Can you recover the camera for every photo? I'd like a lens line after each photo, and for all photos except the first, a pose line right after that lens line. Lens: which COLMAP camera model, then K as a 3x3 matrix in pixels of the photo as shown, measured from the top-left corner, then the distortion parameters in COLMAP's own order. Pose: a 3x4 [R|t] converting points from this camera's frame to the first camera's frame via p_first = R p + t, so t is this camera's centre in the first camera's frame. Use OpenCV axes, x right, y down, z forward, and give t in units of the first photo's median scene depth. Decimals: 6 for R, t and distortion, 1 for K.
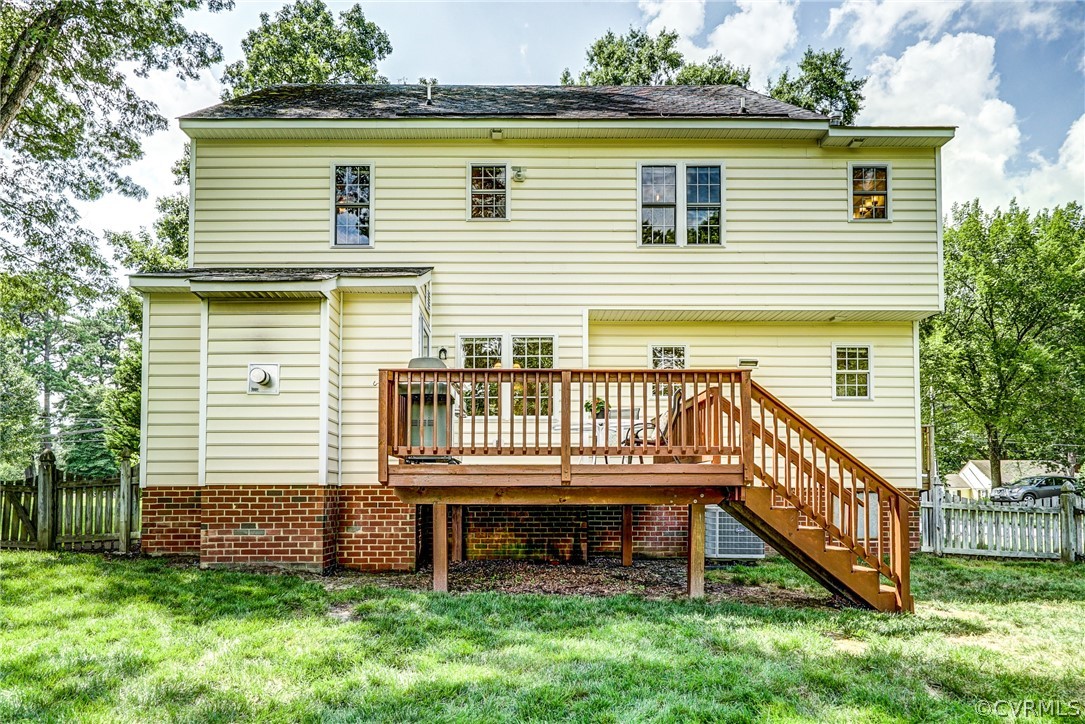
lens RADIAL K [[761.1, 0, 542.3], [0, 761.1, 397.9], [0, 0, 1]] dist [-0.000279, 0.002303]
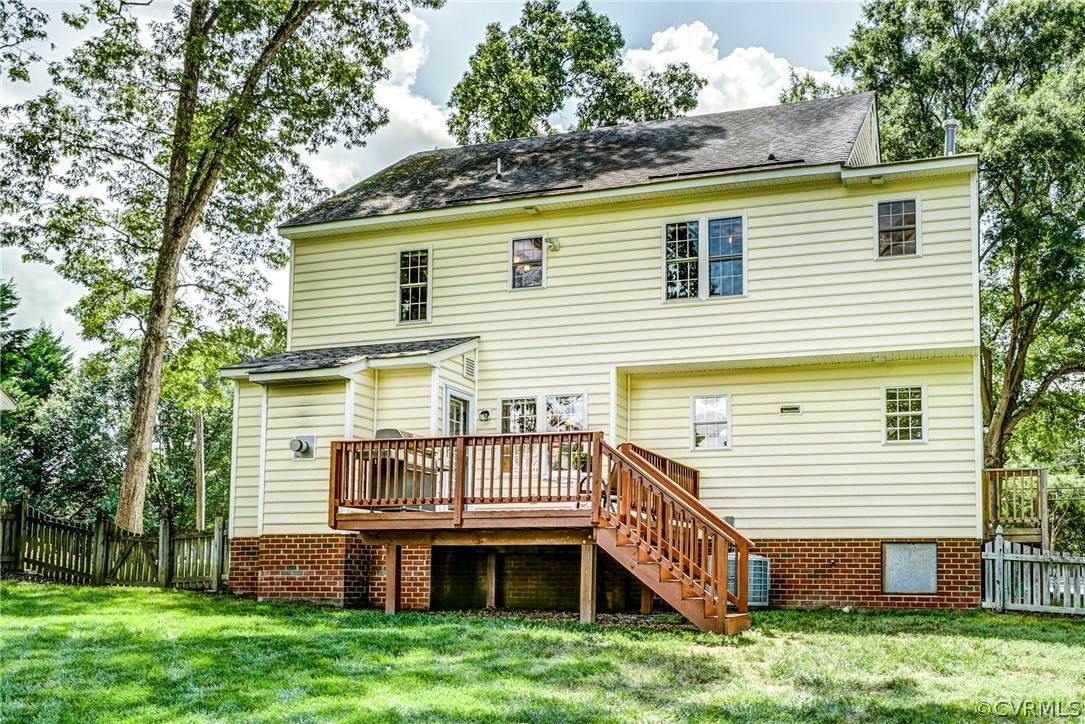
lens RADIAL K [[937.5, 0, 542.5], [0, 937.5, 362.0], [0, 0, 1]] dist [-0.005700, -0.003599]
pose [[0.951404, -0.062300, -0.301578, 0.432507], [0.035181, 0.994899, -0.094541, -0.005323], [0.305930, 0.079336, 0.948743, -0.310143]]
